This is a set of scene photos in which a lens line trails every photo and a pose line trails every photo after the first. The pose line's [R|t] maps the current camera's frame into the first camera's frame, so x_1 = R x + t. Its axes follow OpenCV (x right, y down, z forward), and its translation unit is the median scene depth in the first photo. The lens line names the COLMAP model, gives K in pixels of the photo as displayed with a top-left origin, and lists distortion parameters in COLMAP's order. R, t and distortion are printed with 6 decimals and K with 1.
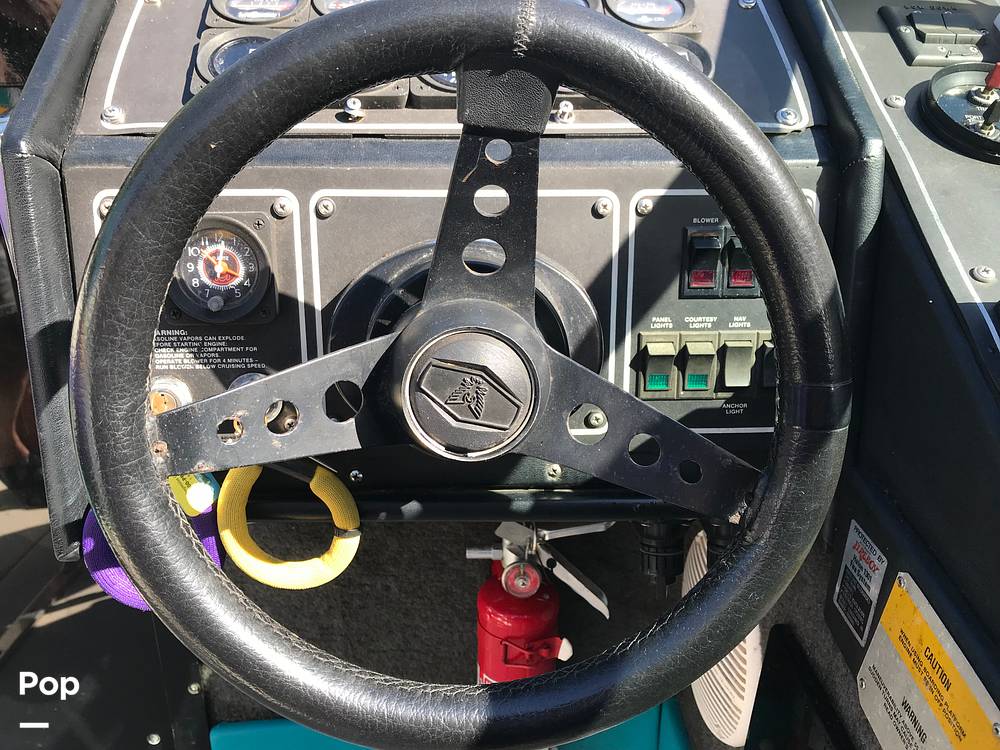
lens RADIAL K [[838.7, 0, 500.2], [0, 838.7, 370.8], [0, 0, 1]] dist [0.016481, -0.023572]
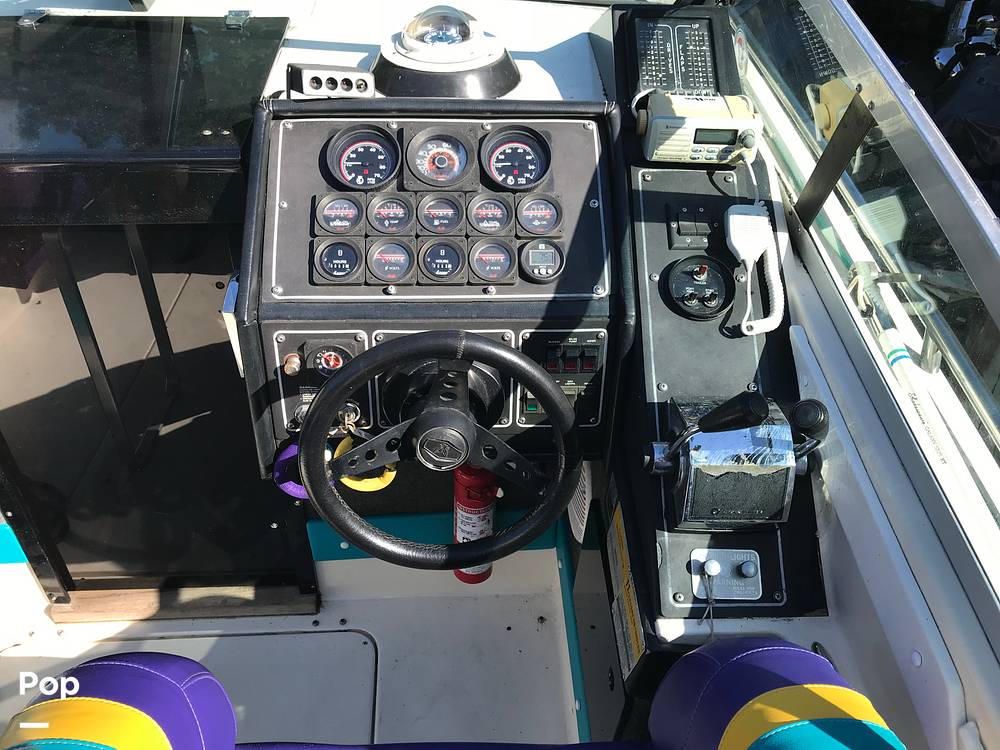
lens RADIAL K [[838.7, 0, 498.7], [0, 838.7, 380.4], [0, 0, 1]] dist [0.016481, -0.023572]
pose [[0.999745, 0.022342, 0.003179, 0.097508], [-0.022240, 0.951551, 0.306686, -0.746129], [0.003827, -0.306678, 0.951806, -1.089264]]
